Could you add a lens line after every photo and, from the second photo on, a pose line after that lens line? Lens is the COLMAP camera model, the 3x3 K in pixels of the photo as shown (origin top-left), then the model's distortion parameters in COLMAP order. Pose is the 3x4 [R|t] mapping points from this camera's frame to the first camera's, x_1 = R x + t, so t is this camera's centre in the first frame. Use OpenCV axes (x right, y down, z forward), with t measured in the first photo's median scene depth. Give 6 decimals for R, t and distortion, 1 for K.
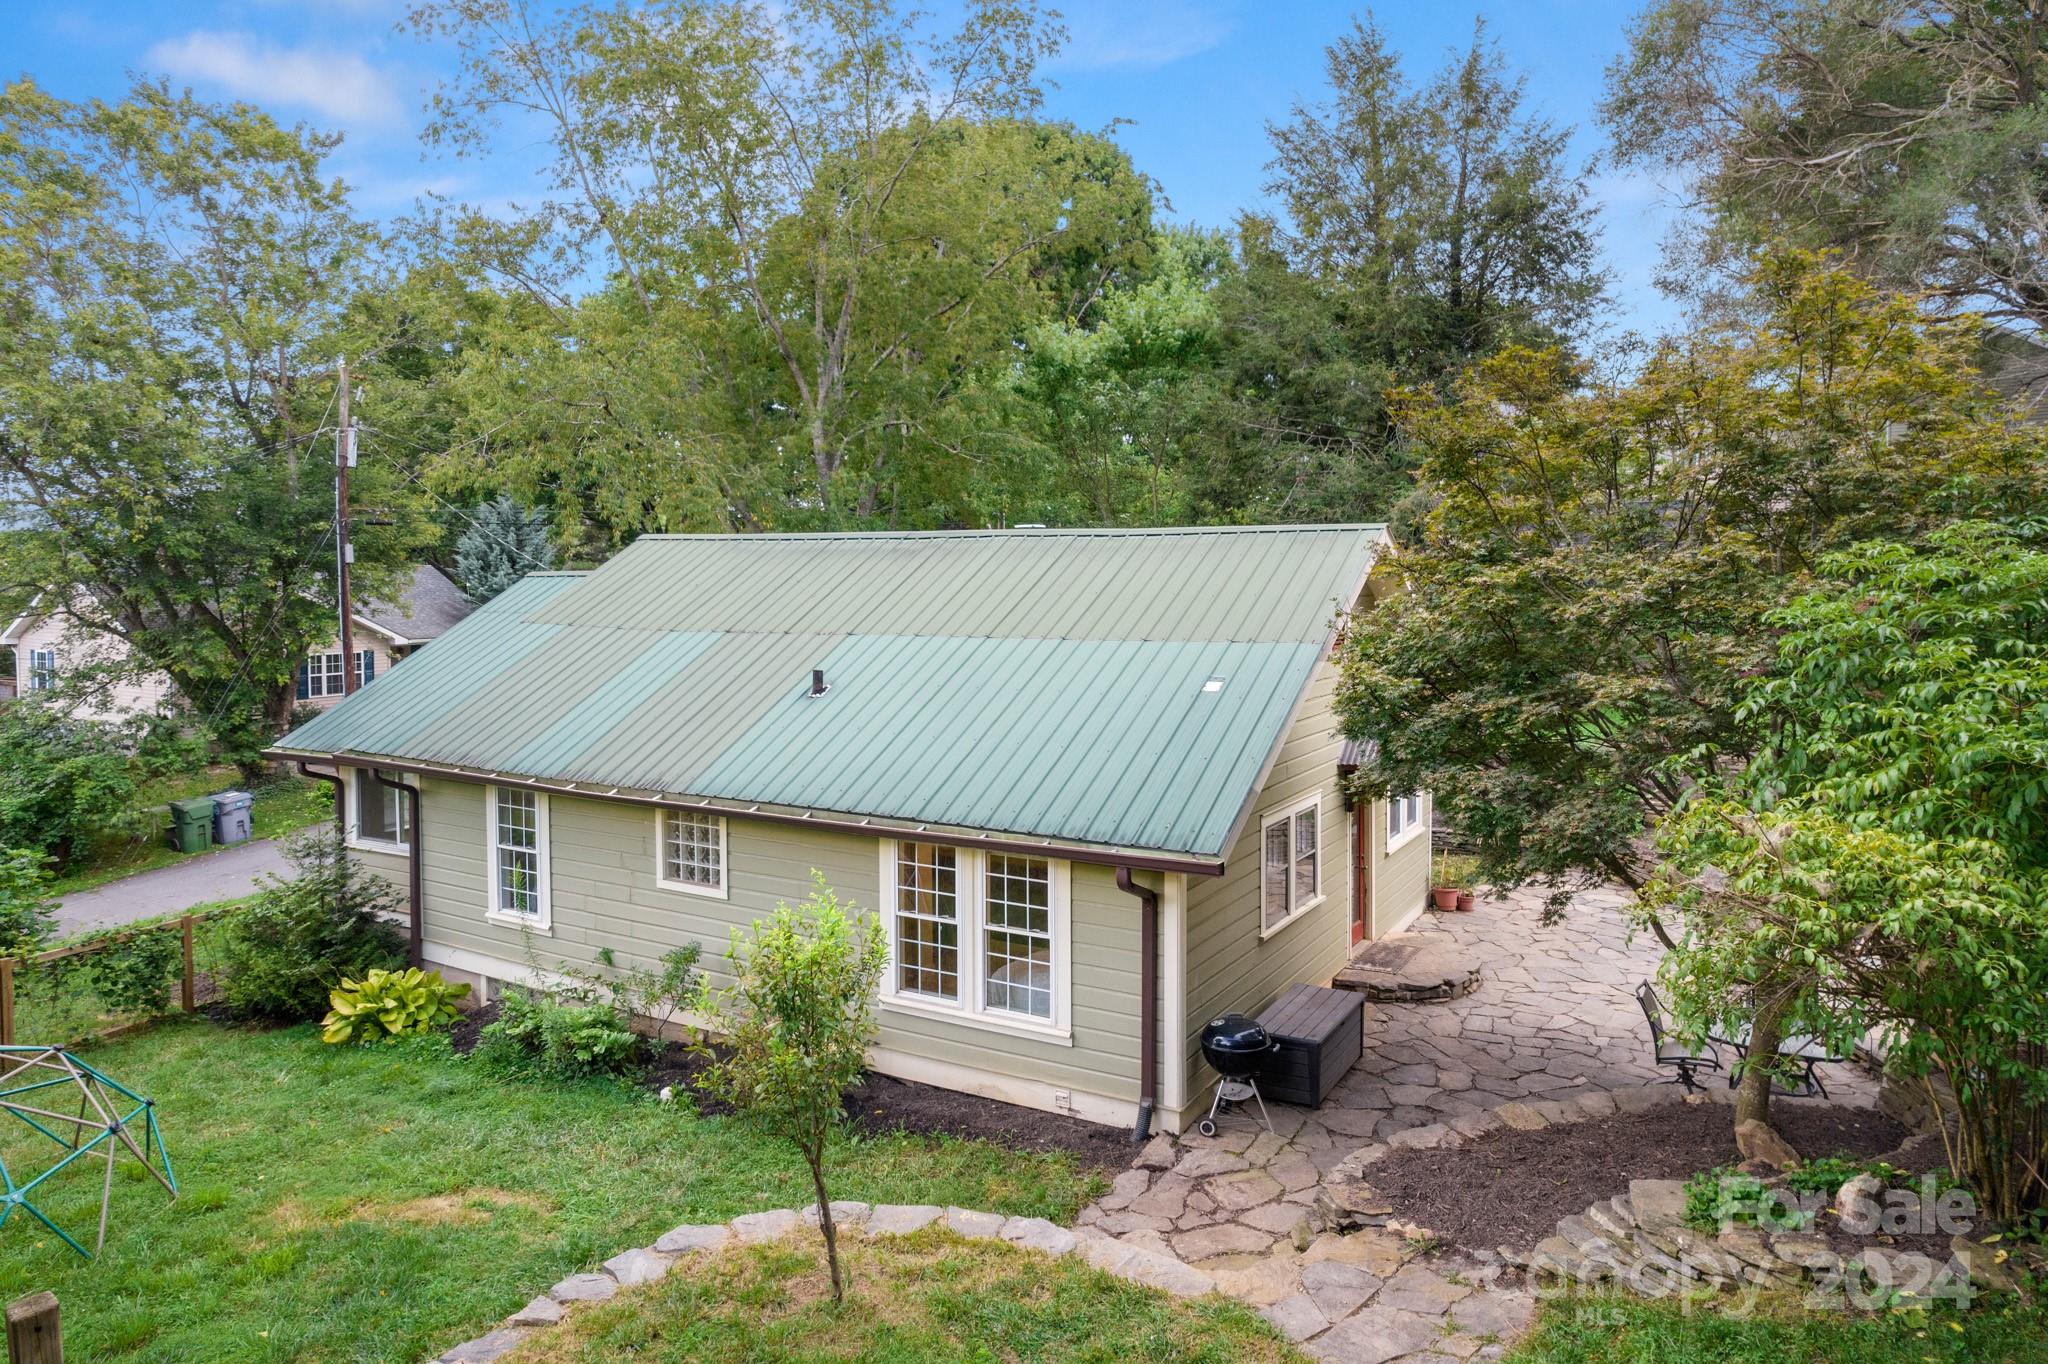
lens RADIAL K [[1325.4, 0, 1024.4], [0, 1325.4, 678.1], [0, 0, 1]] dist [-0.045244, 0.016775]
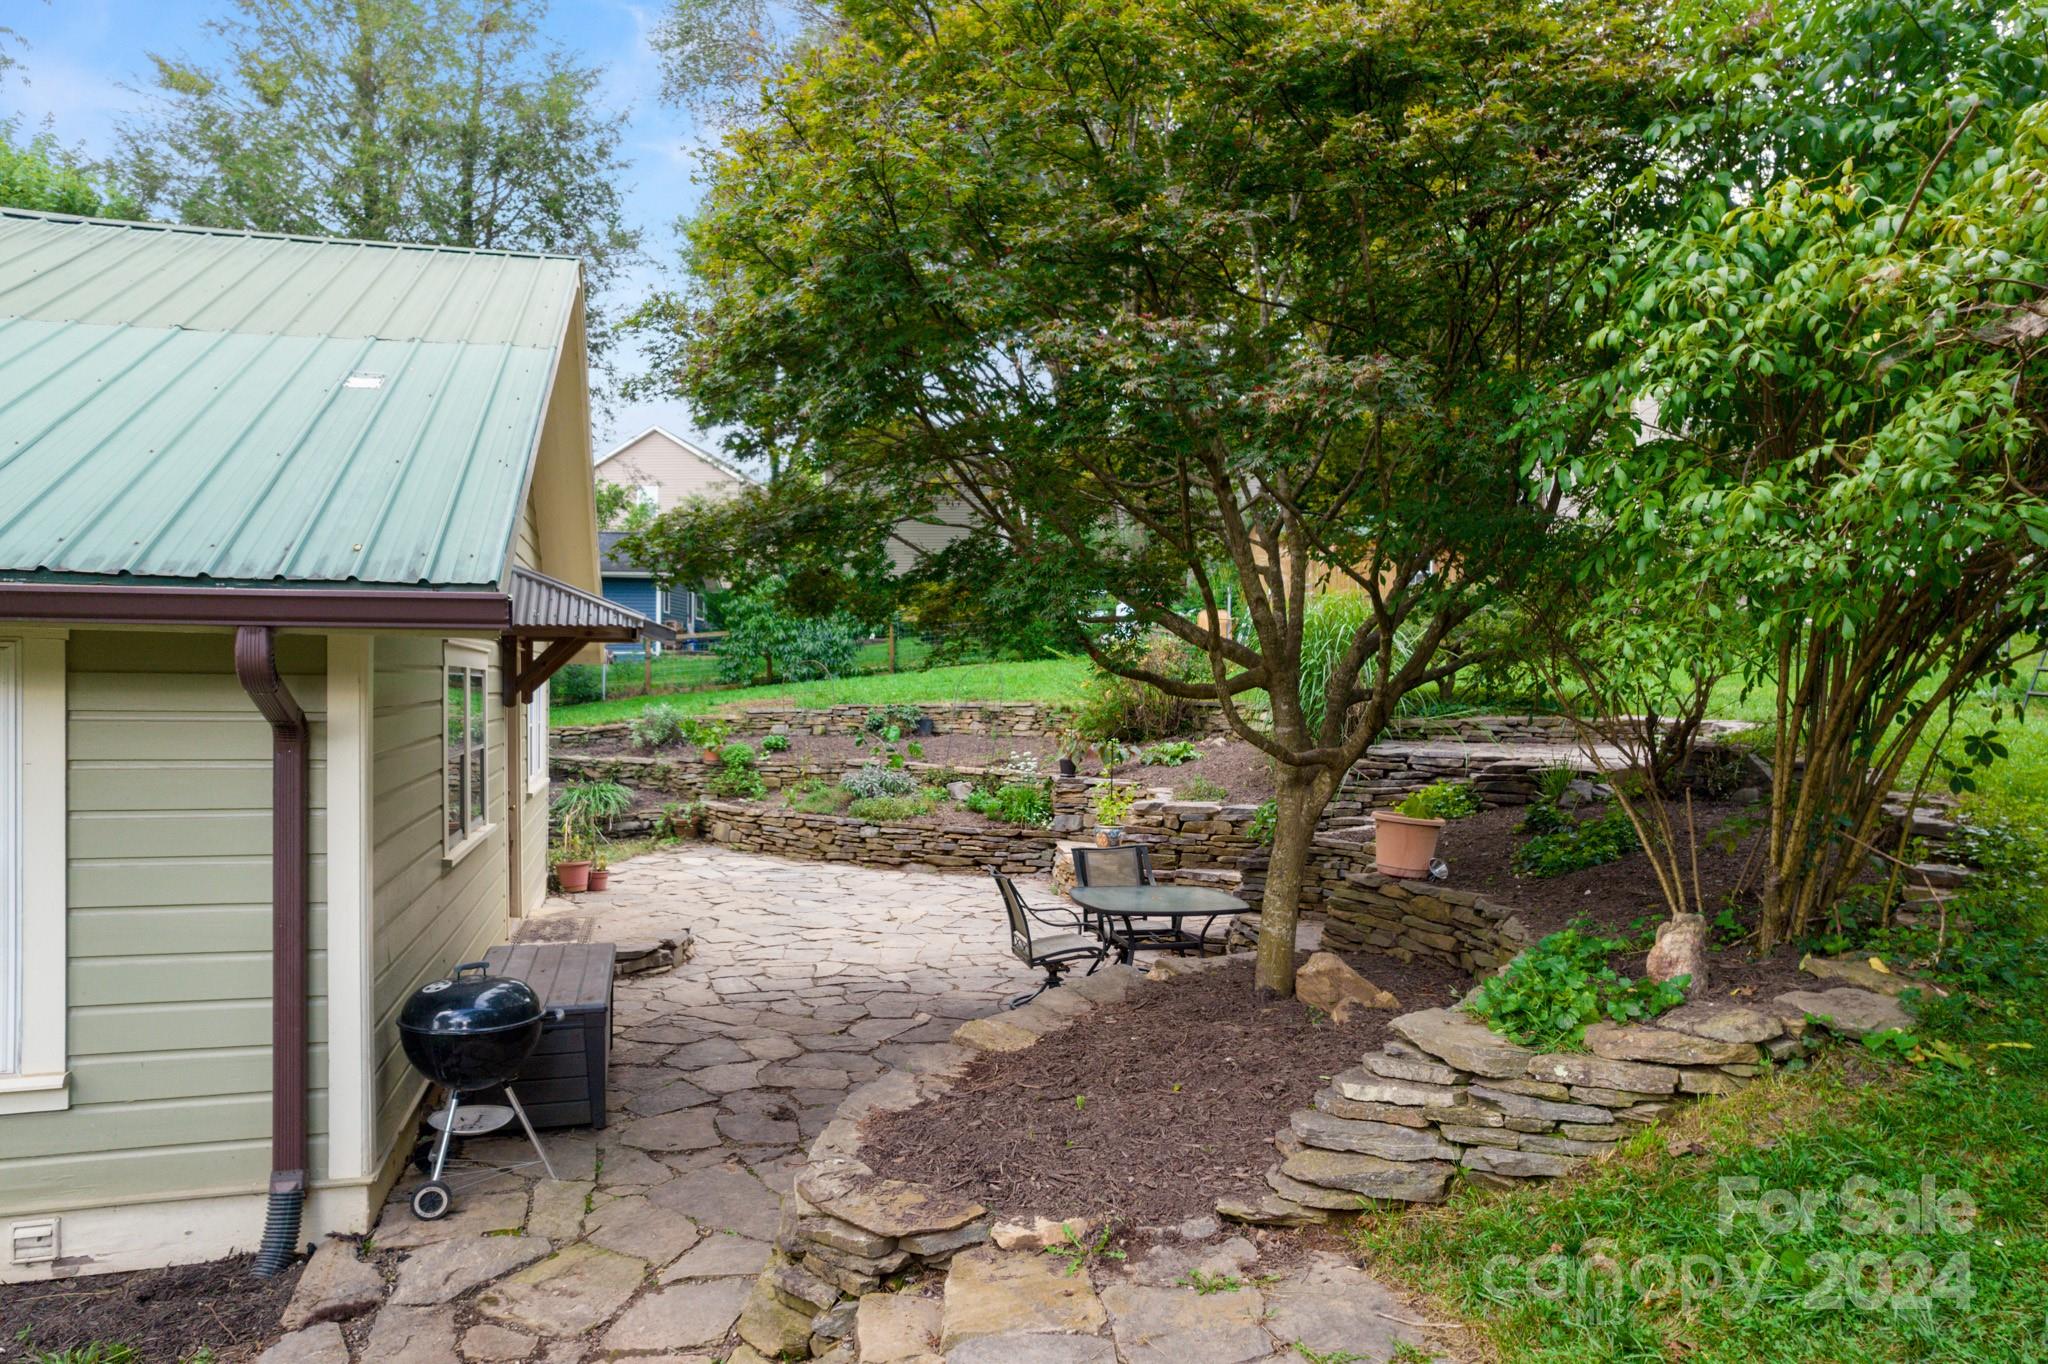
lens RADIAL K [[1325.4, 0, 1027.1], [0, 1325.4, 686.3], [0, 0, 1]] dist [-0.045244, 0.016775]
pose [[0.704794, 0.004970, 0.709395, -0.048267], [0.043353, 0.997805, -0.050062, 0.184335], [-0.708086, 0.066038, 0.703031, 0.491140]]
